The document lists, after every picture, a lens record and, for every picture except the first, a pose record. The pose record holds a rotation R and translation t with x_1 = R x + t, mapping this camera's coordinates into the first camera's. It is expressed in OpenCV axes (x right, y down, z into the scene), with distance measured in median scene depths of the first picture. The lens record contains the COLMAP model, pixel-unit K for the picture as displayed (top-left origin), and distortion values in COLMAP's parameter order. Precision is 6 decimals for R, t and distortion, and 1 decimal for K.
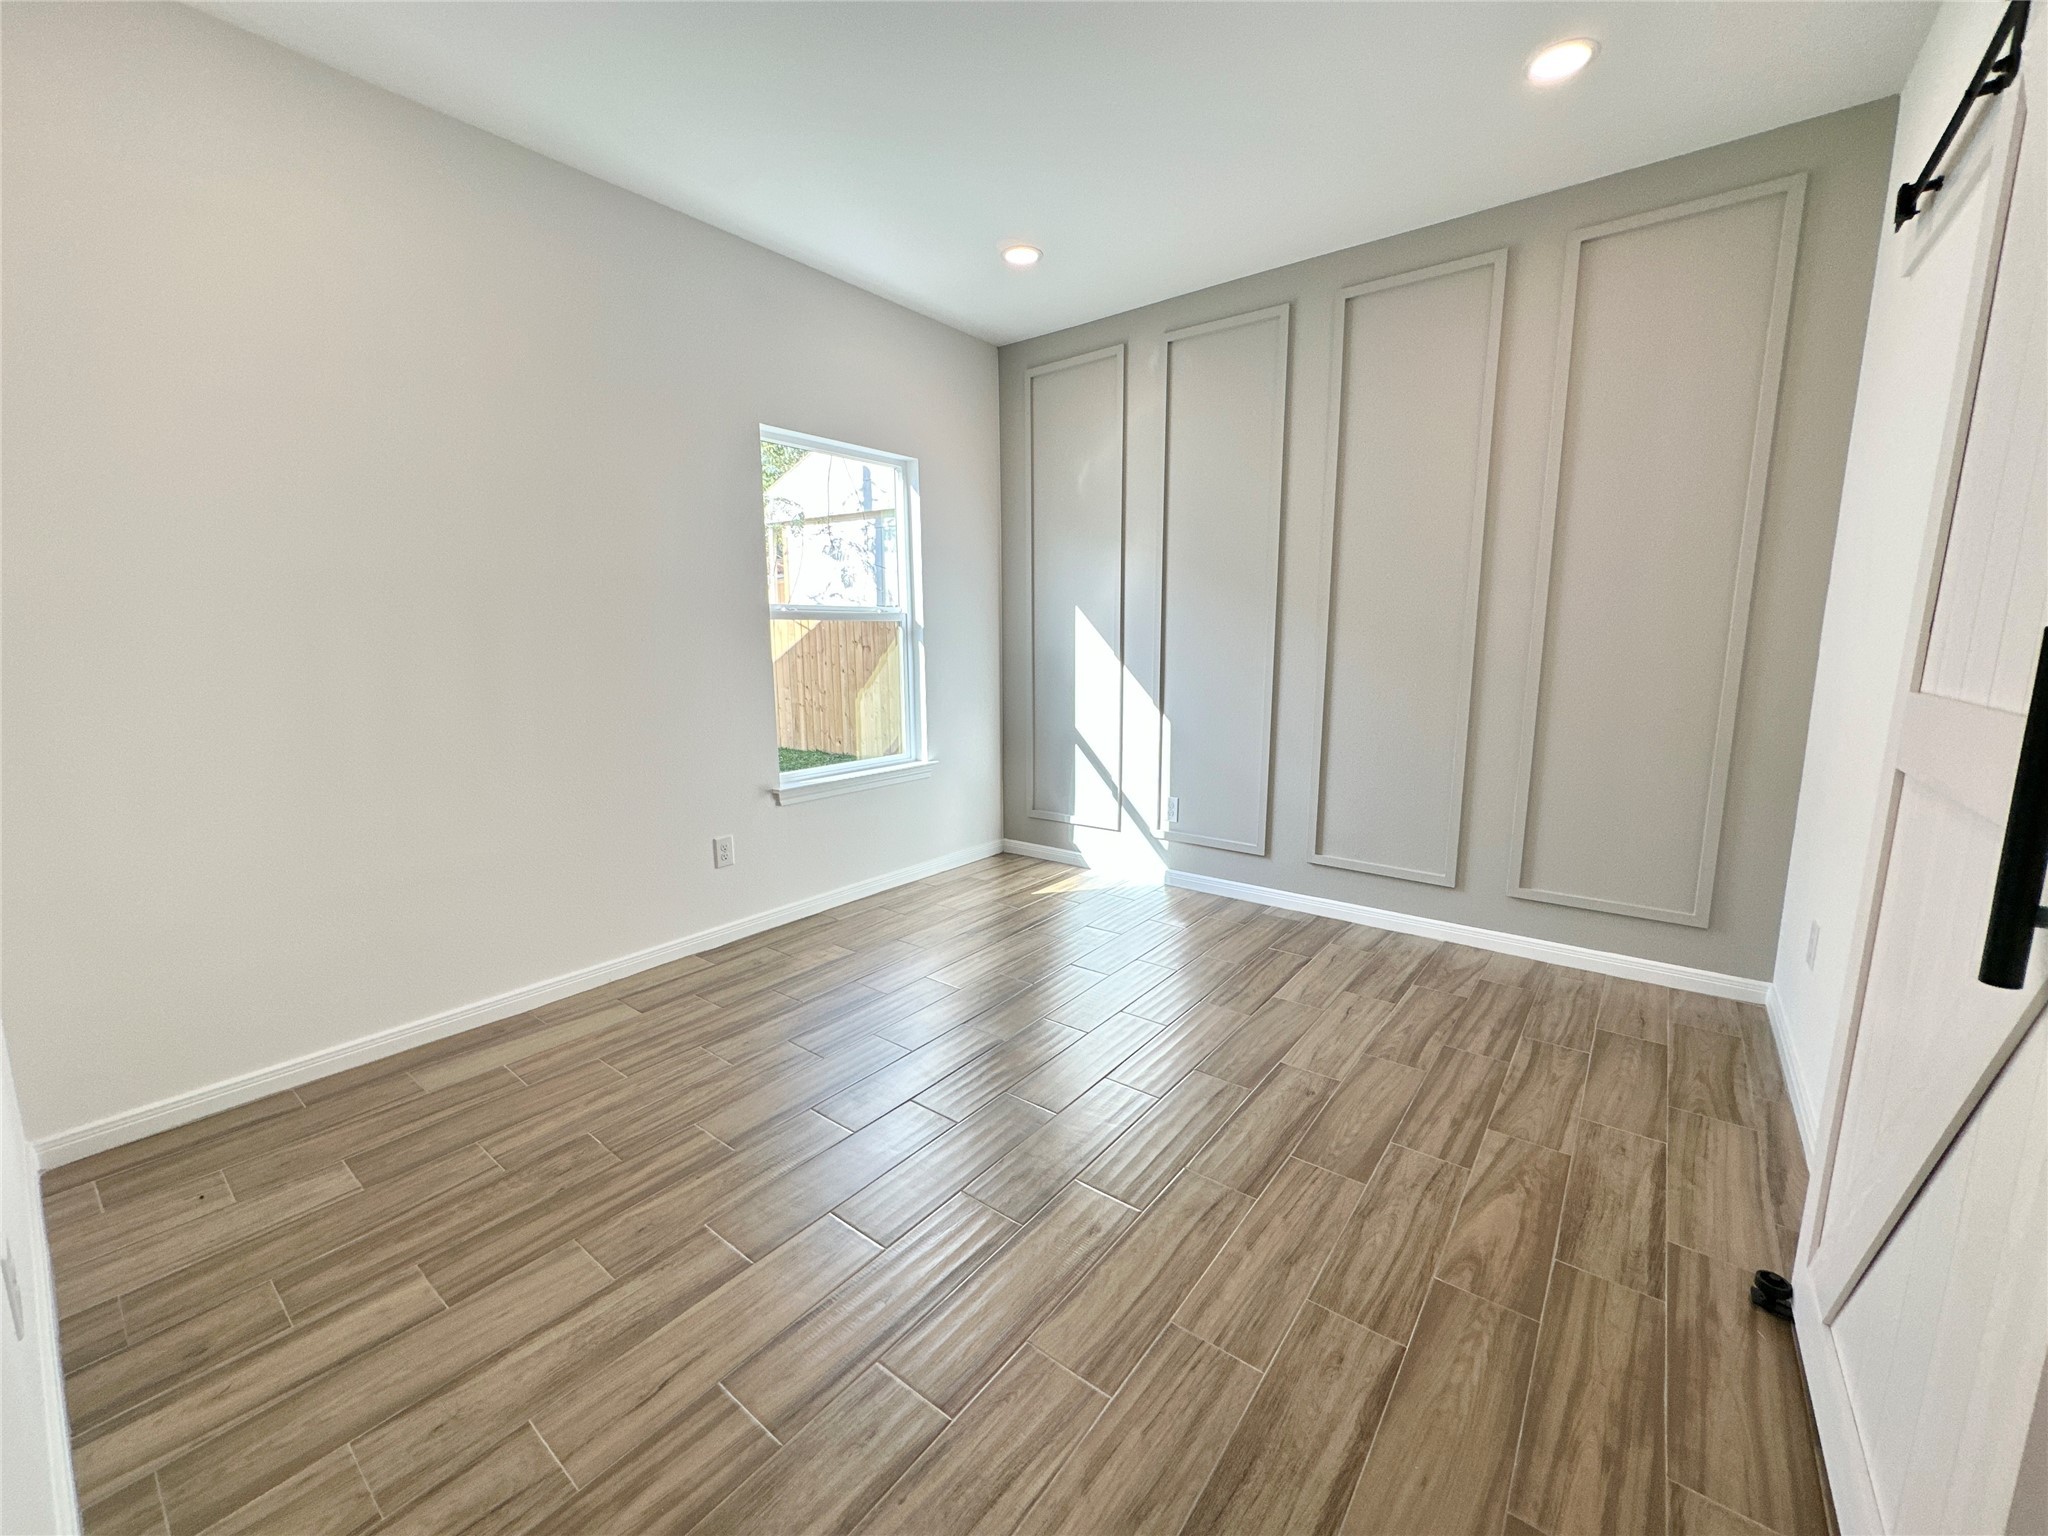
lens RADIAL K [[822.0, 0, 1024.3], [0, 822.0, 765.0], [0, 0, 1]] dist [-0.006121, 0.001825]
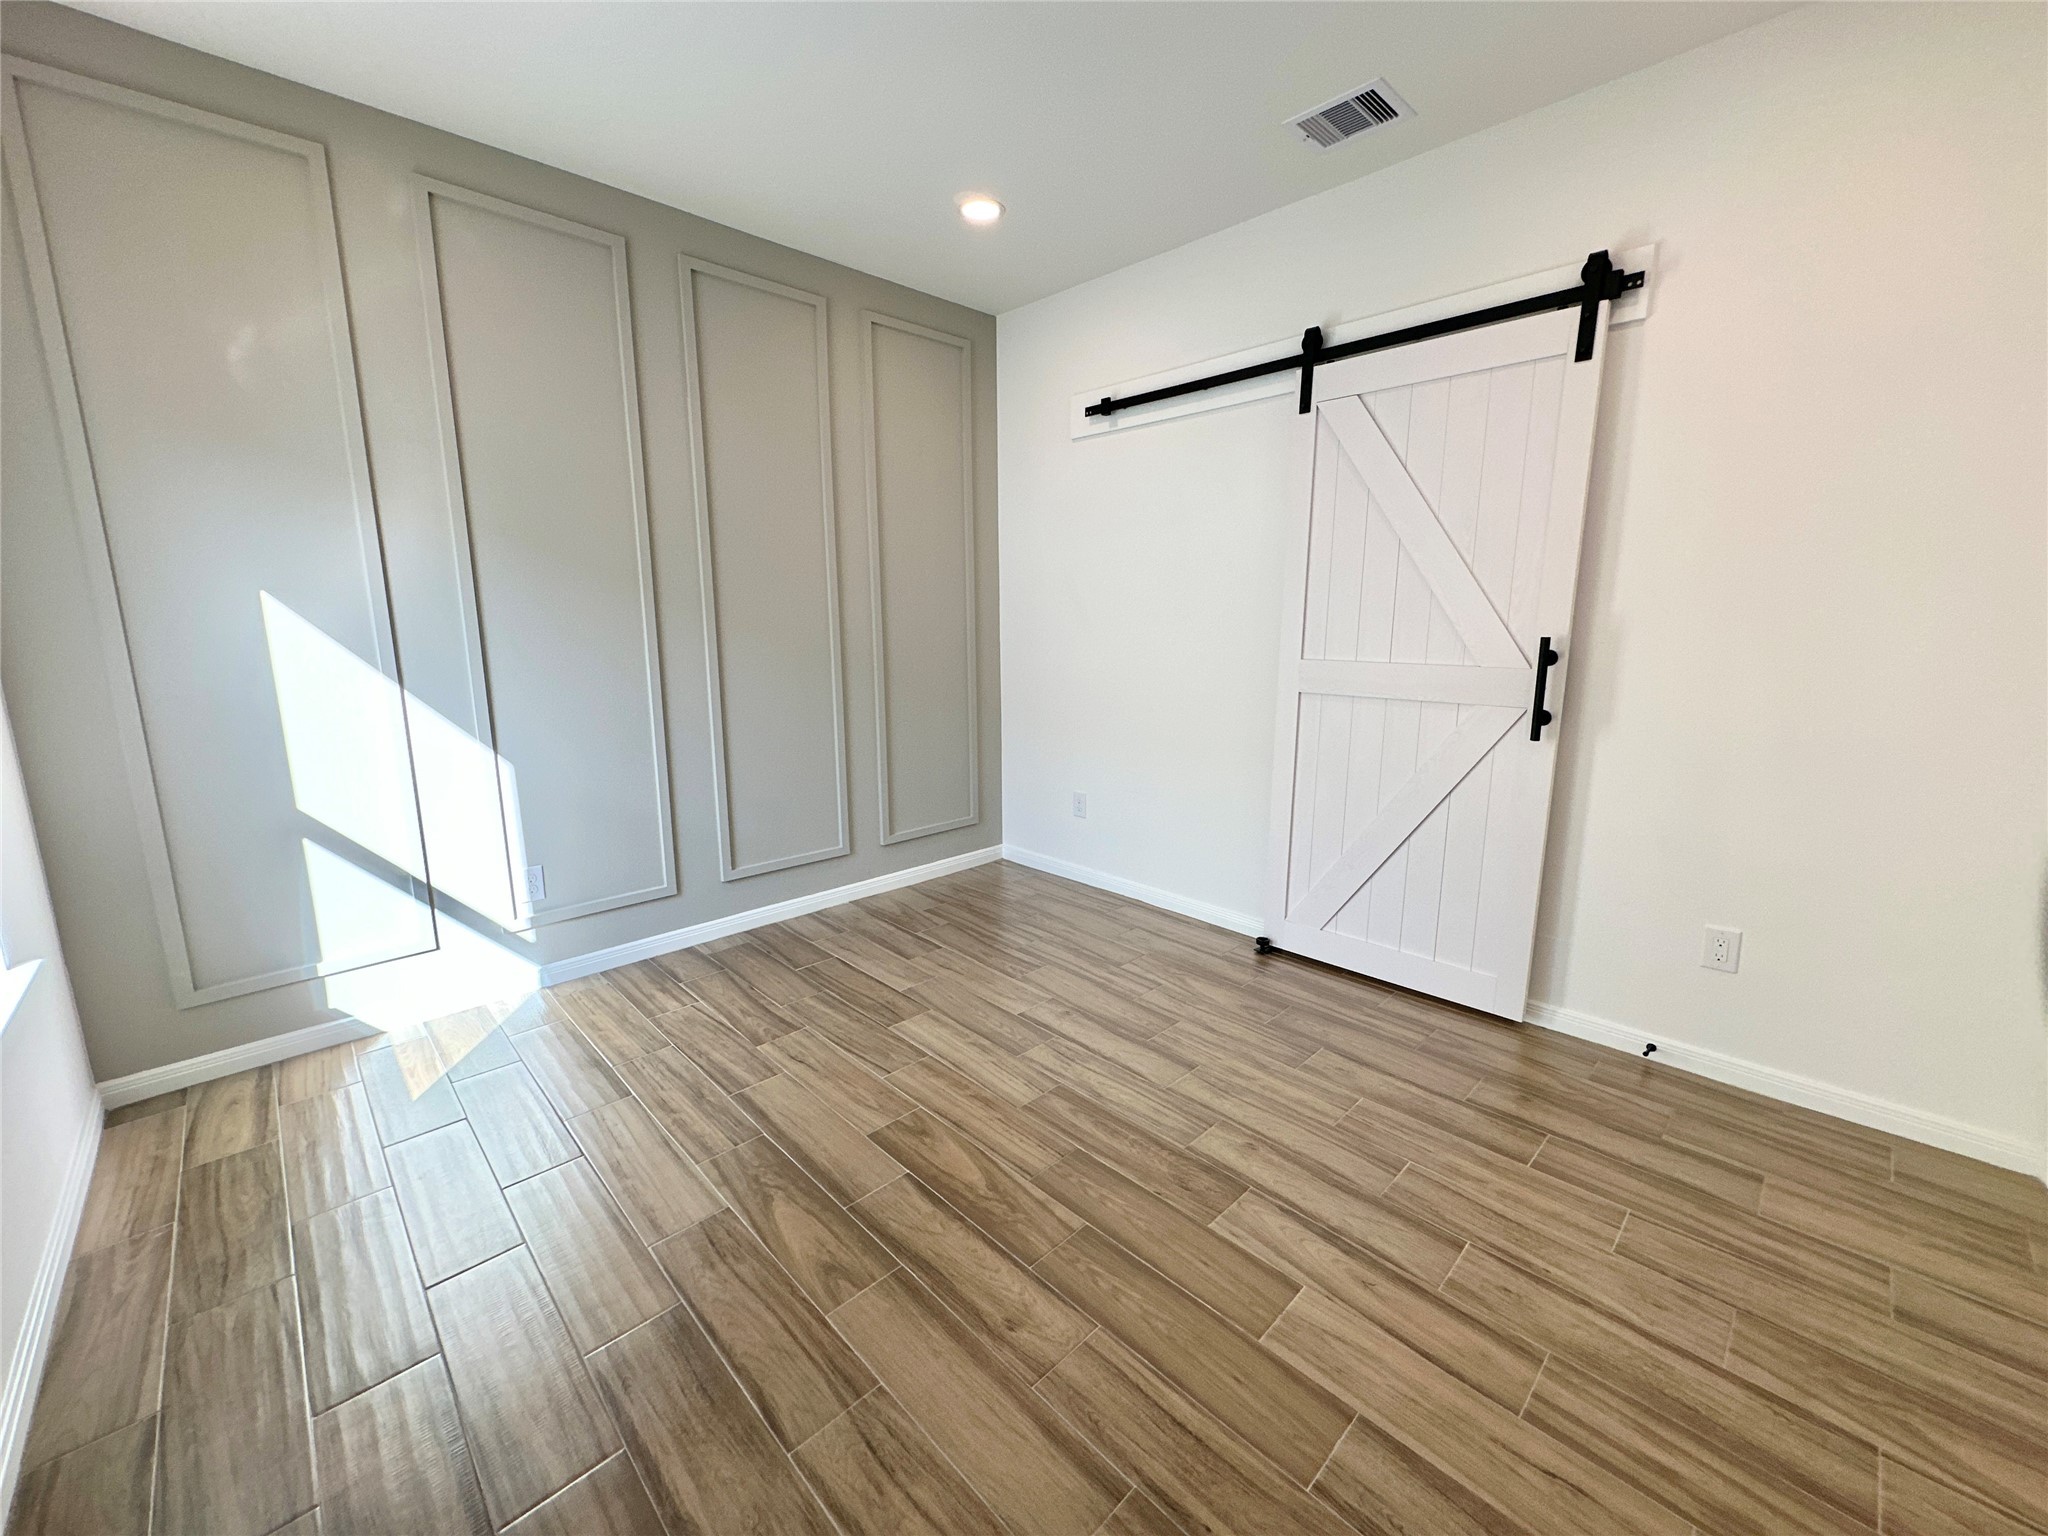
lens RADIAL K [[822.0, 0, 1024.3], [0, 822.0, 765.0], [0, 0, 1]] dist [-0.006121, 0.001825]
pose [[0.129904, -0.174311, 0.976084, -0.584791], [0.156783, 0.975652, 0.153368, -0.117691], [-0.979053, 0.133111, 0.154070, 0.609126]]
